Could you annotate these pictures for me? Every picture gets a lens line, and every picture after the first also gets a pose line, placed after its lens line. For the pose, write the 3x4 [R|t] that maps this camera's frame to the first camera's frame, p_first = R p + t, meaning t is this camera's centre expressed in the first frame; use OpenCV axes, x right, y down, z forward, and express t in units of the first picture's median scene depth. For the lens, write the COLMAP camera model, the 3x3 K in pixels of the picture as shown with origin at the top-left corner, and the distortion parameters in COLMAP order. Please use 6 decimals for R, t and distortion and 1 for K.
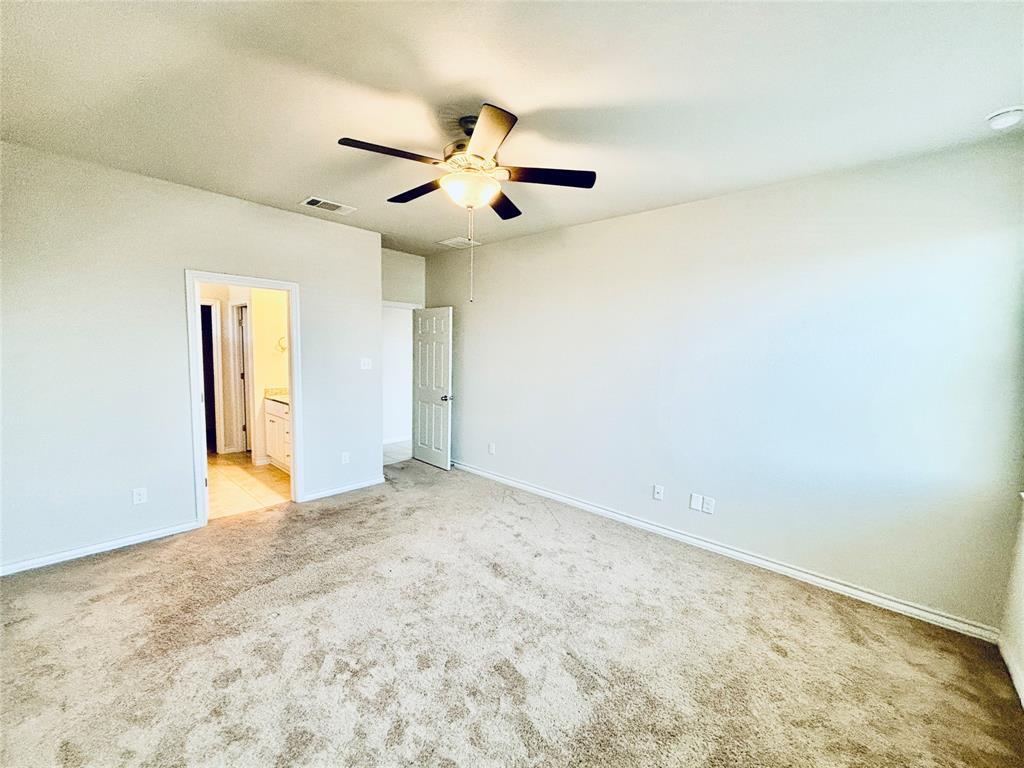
lens RADIAL K [[409.7, 0, 511.2], [0, 409.7, 384.4], [0, 0, 1]] dist [-0.001282, -0.000241]
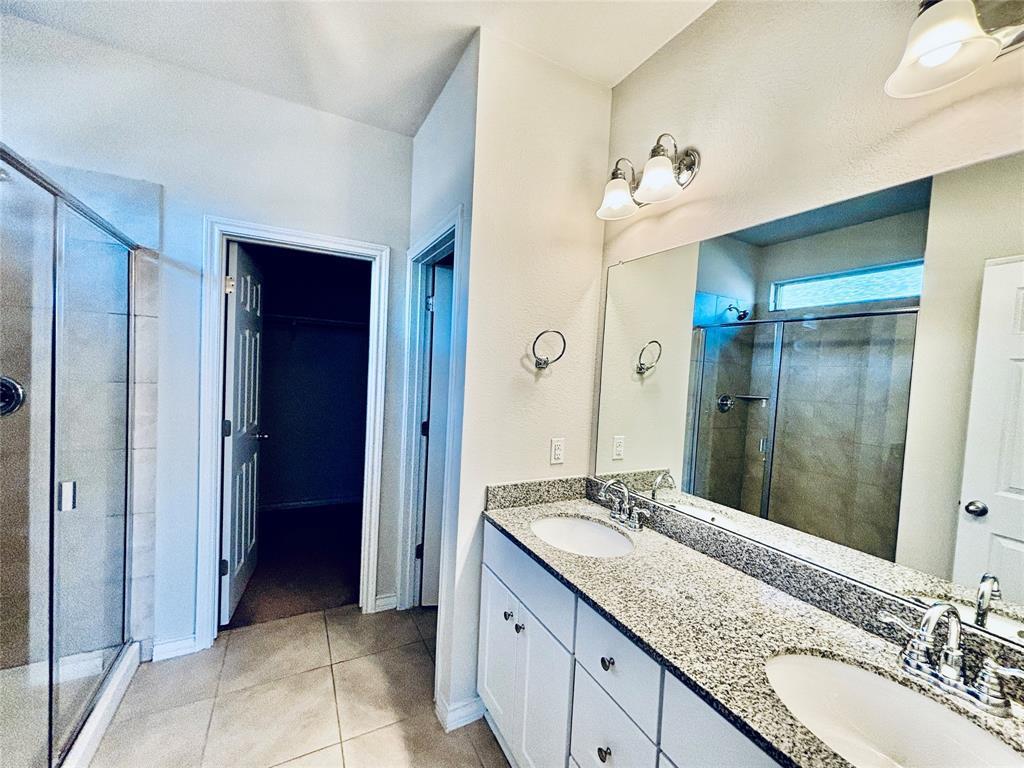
lens RADIAL K [[409.7, 0, 507.8], [0, 409.7, 379.0], [0, 0, 1]] dist [-0.001282, -0.000241]
pose [[0.938926, 0.040666, -0.341708, -0.442996], [-0.057693, 0.997540, -0.039809, -0.057919], [0.339249, 0.057092, 0.938963, 0.645700]]
